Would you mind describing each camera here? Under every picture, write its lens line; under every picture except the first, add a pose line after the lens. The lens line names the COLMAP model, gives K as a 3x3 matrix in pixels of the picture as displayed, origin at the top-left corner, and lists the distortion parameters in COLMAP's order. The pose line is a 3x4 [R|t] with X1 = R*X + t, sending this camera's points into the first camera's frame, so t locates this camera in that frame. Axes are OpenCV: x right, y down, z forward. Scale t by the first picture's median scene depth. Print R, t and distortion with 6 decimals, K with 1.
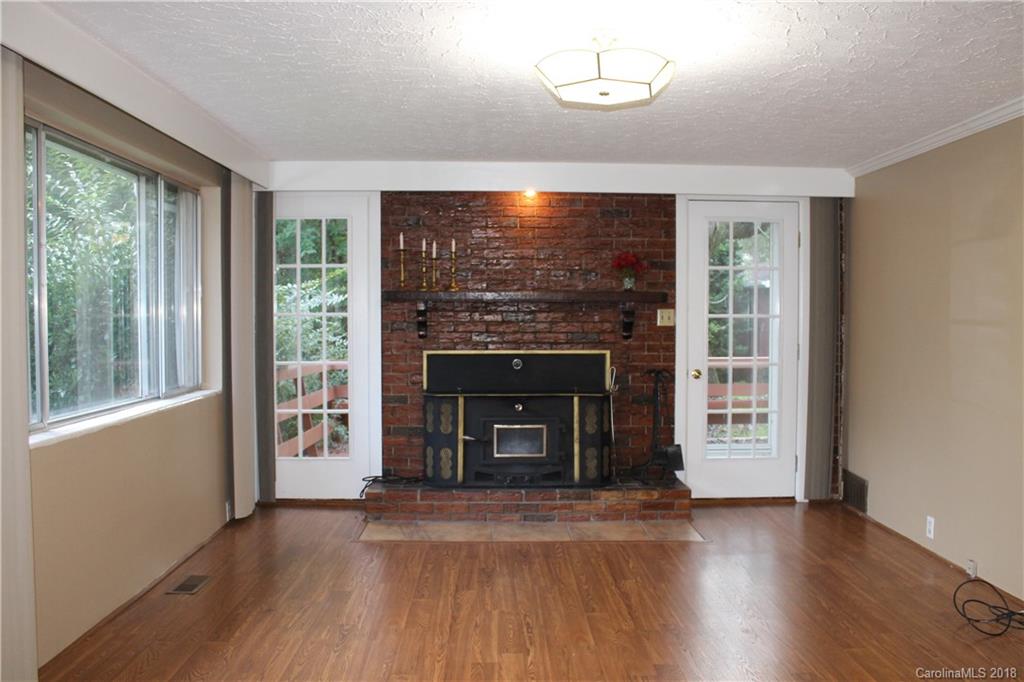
lens RADIAL K [[874.9, 0, 512.0], [0, 874.9, 341.0], [0, 0, 1]] dist [-0.169578, 0.153969]
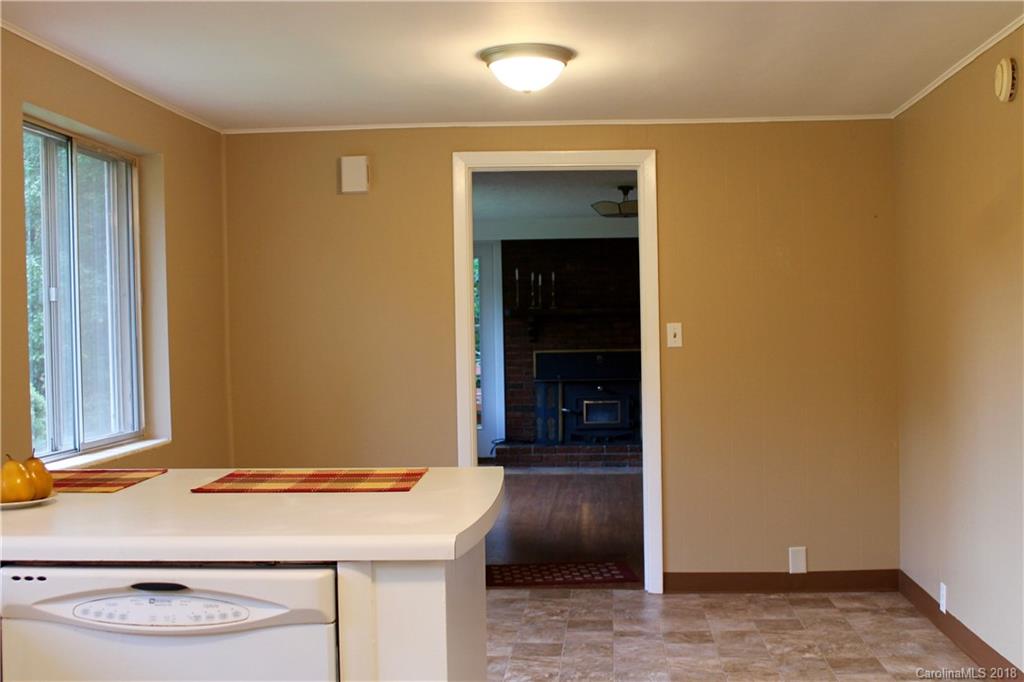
lens RADIAL K [[1188.8, 0, 517.8], [0, 1188.8, 341.9], [0, 0, 1]] dist [-0.114255, 0.176434]
pose [[0.995129, -0.018497, -0.096835, 0.062500], [0.017529, 0.999788, -0.010838, 0.017657], [0.097015, 0.009088, 0.995241, -0.954877]]
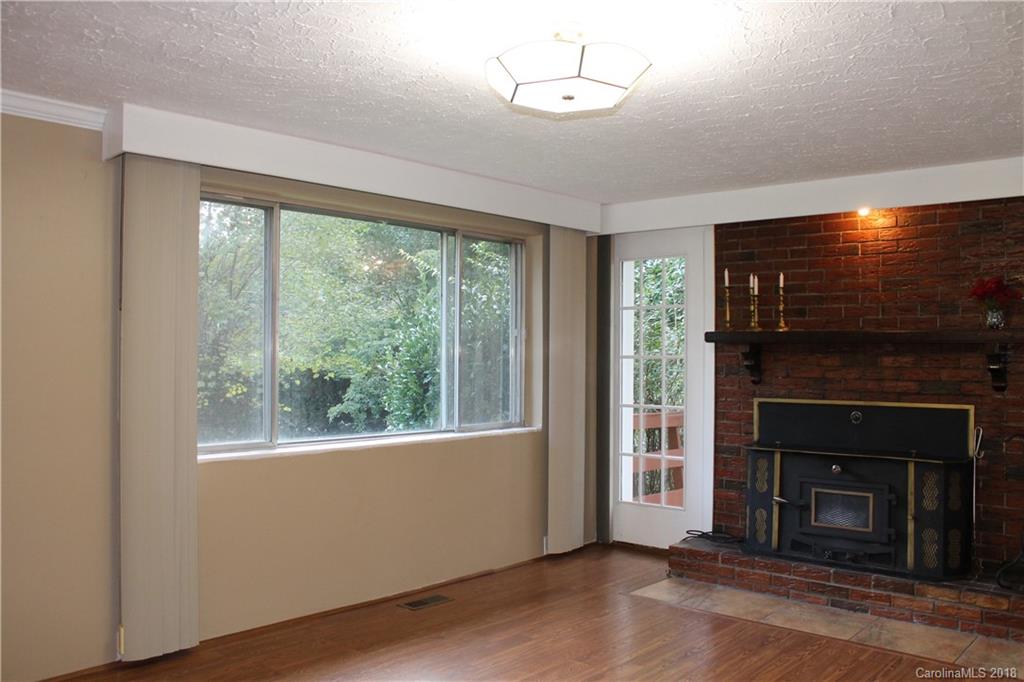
lens RADIAL K [[874.9, 0, 512.0], [0, 874.9, 341.0], [0, 0, 1]] dist [-0.169578, 0.153969]
pose [[0.729935, -0.006821, -0.683482, 0.336575], [-0.027003, 0.998882, -0.038807, -0.006325], [0.682983, 0.046782, 0.728935, 0.183867]]
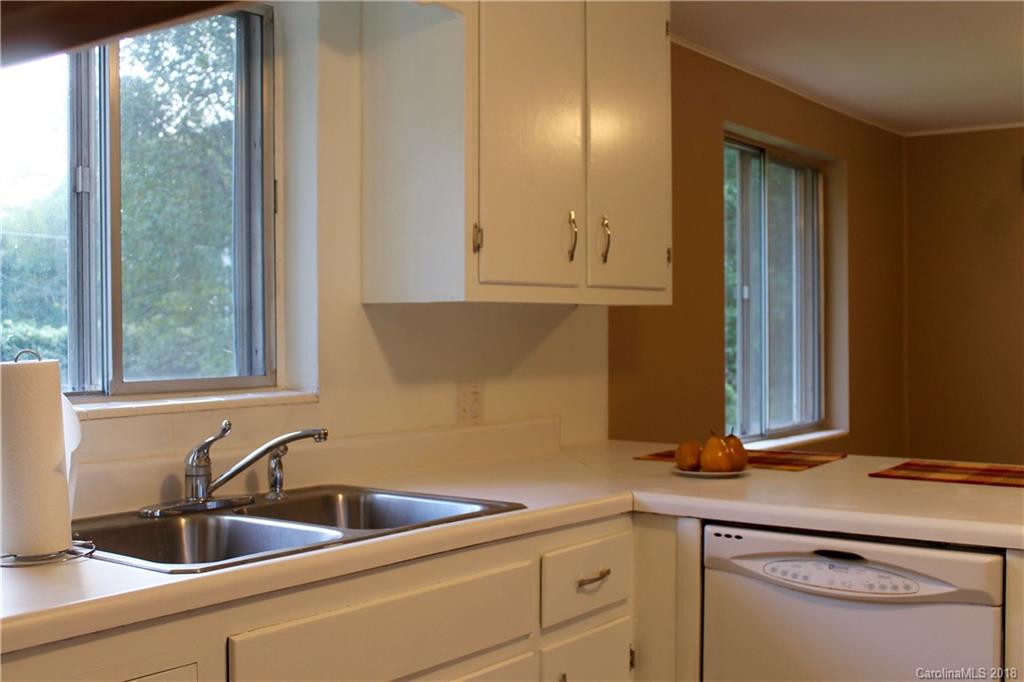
lens RADIAL K [[1188.8, 0, 517.8], [0, 1188.8, 341.9], [0, 0, 1]] dist [-0.114255, 0.176434]
pose [[0.792697, 0.005579, -0.609591, 0.079257], [-0.014323, 0.999853, -0.009476, 0.019260], [0.609448, 0.016243, 0.792660, -1.006273]]
